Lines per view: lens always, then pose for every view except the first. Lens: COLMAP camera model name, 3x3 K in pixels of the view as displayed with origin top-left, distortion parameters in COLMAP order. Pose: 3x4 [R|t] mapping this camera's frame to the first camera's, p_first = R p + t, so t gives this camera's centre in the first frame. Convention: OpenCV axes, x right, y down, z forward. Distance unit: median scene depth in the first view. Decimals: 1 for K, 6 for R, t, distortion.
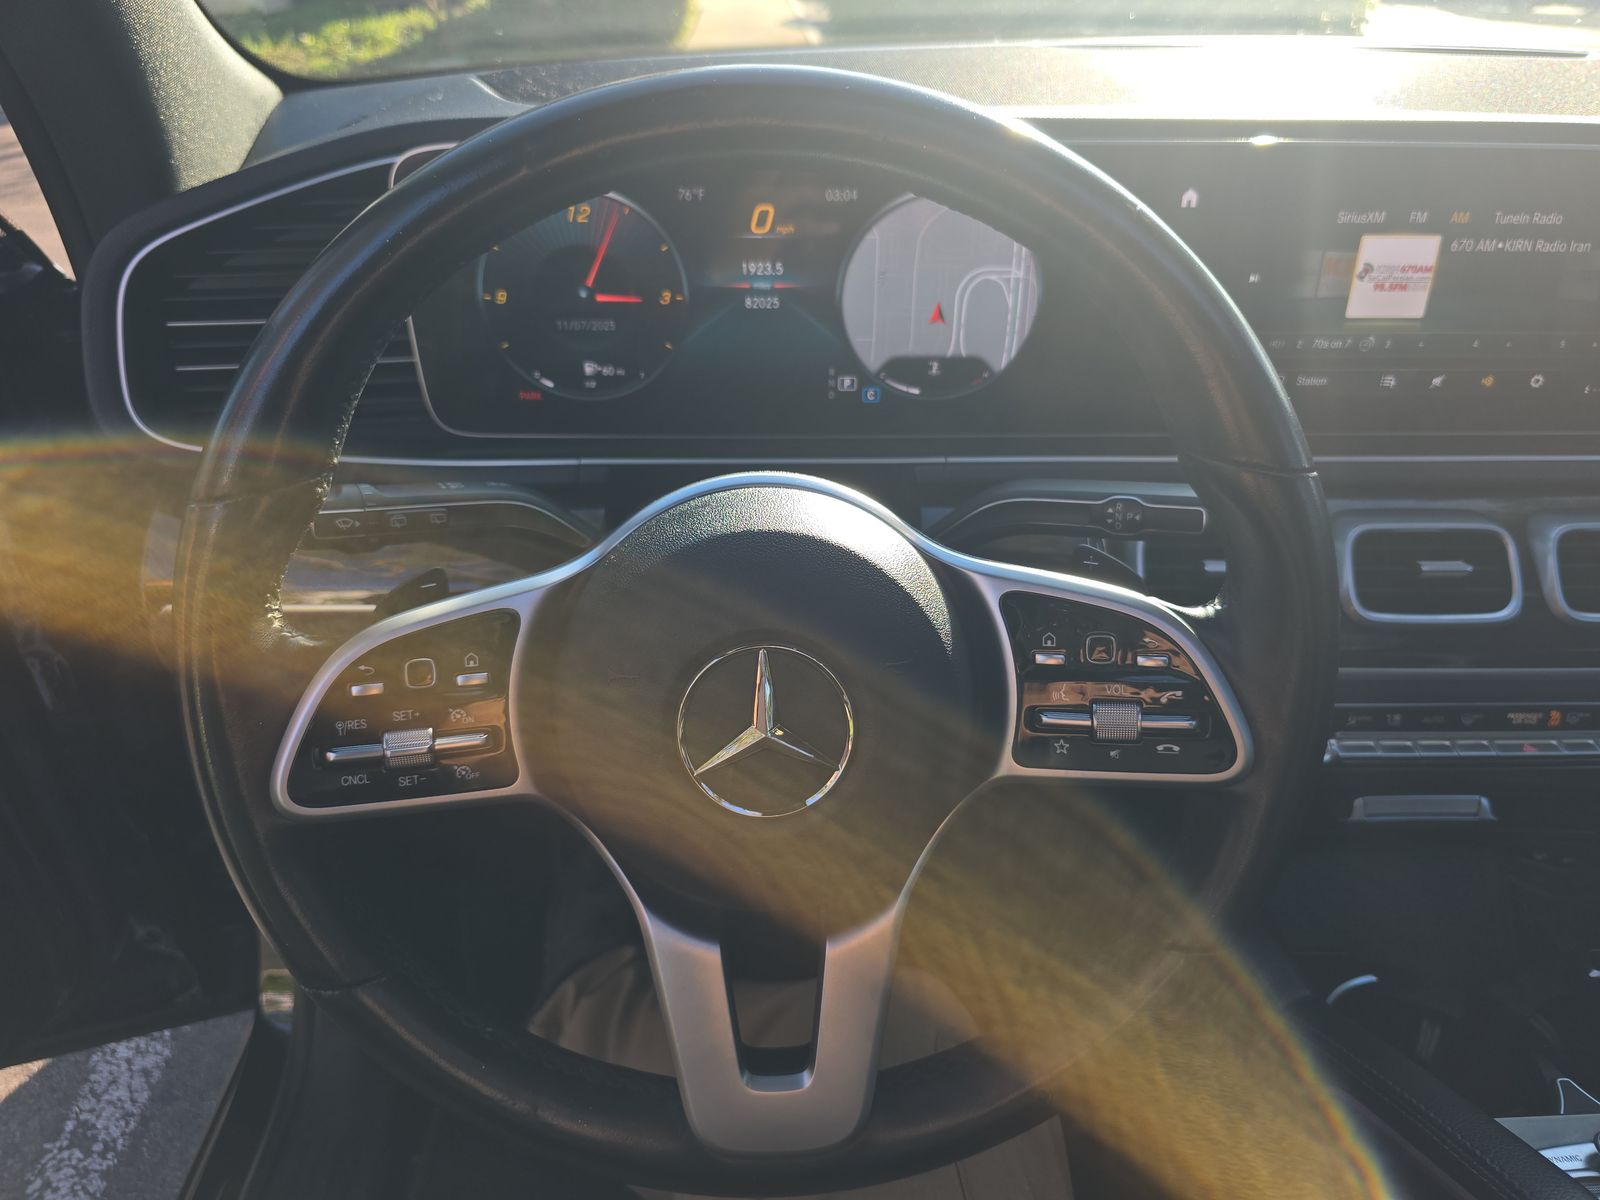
lens RADIAL K [[1074.8, 0, 786.9], [0, 1074.8, 597.4], [0, 0, 1]] dist [0.040096, -0.039147]
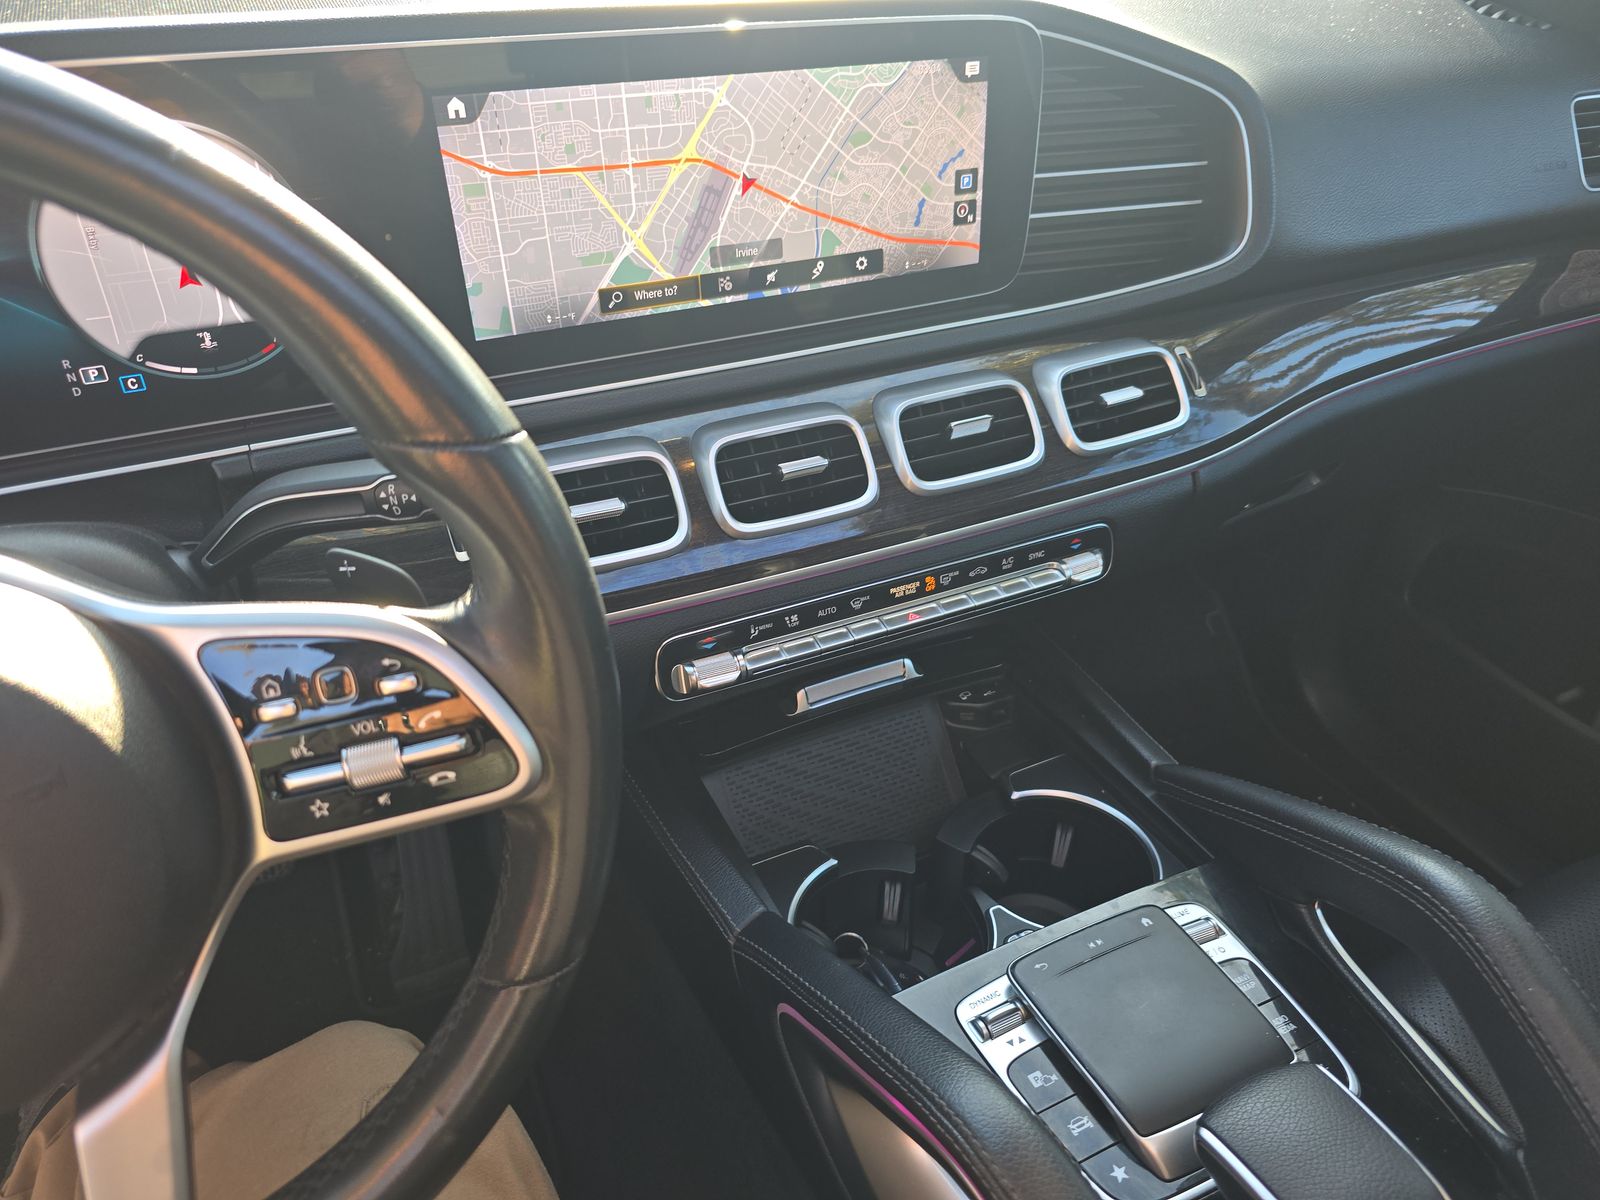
lens RADIAL K [[1074.8, 0, 754.1], [0, 1074.8, 591.5], [0, 0, 1]] dist [0.040096, -0.039147]
pose [[0.918922, -0.227247, 0.322400, 0.214905], [0.203211, 0.973289, 0.106831, -0.029126], [-0.338065, -0.032654, 0.940556, 0.070684]]
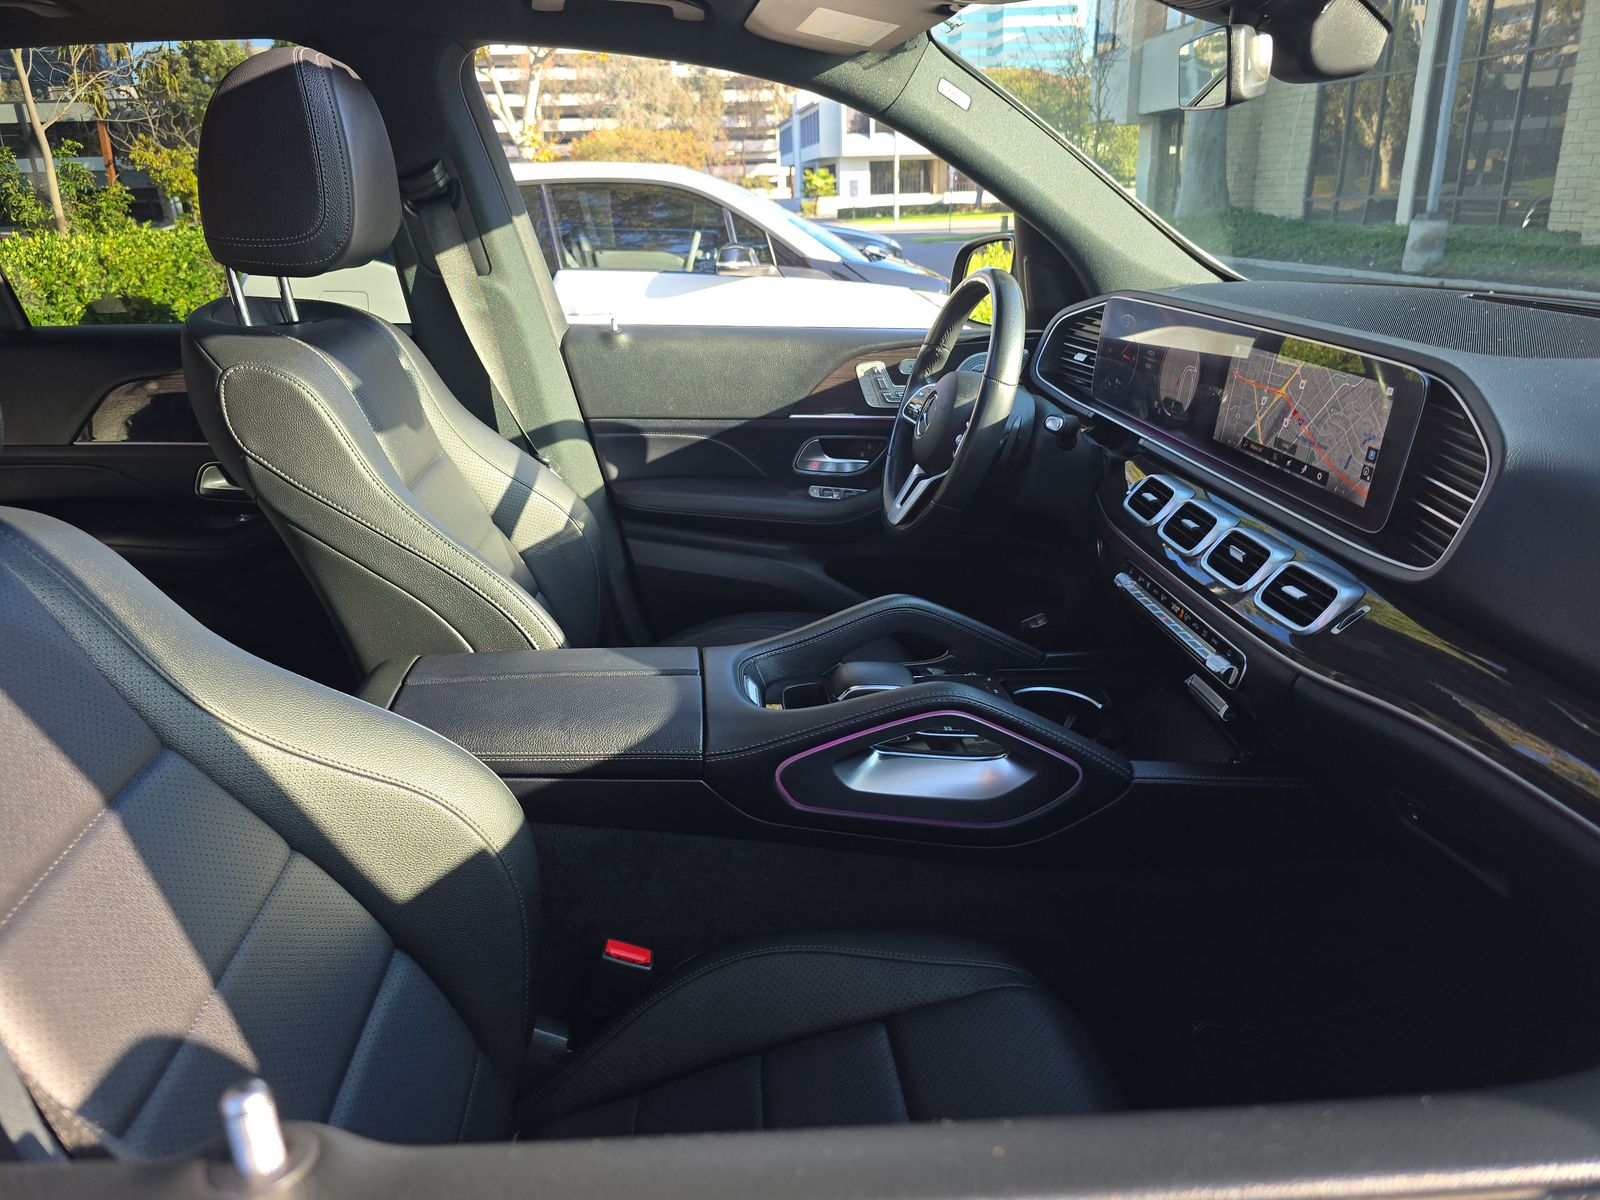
lens RADIAL K [[1074.8, 0, 801.3], [0, 1074.8, 603.5], [0, 0, 1]] dist [0.040096, -0.039147]
pose [[0.077211, 0.347740, -0.934407, 2.555309], [-0.485782, 0.831554, 0.269322, -0.099049], [0.870663, 0.433124, 0.233131, -0.067272]]
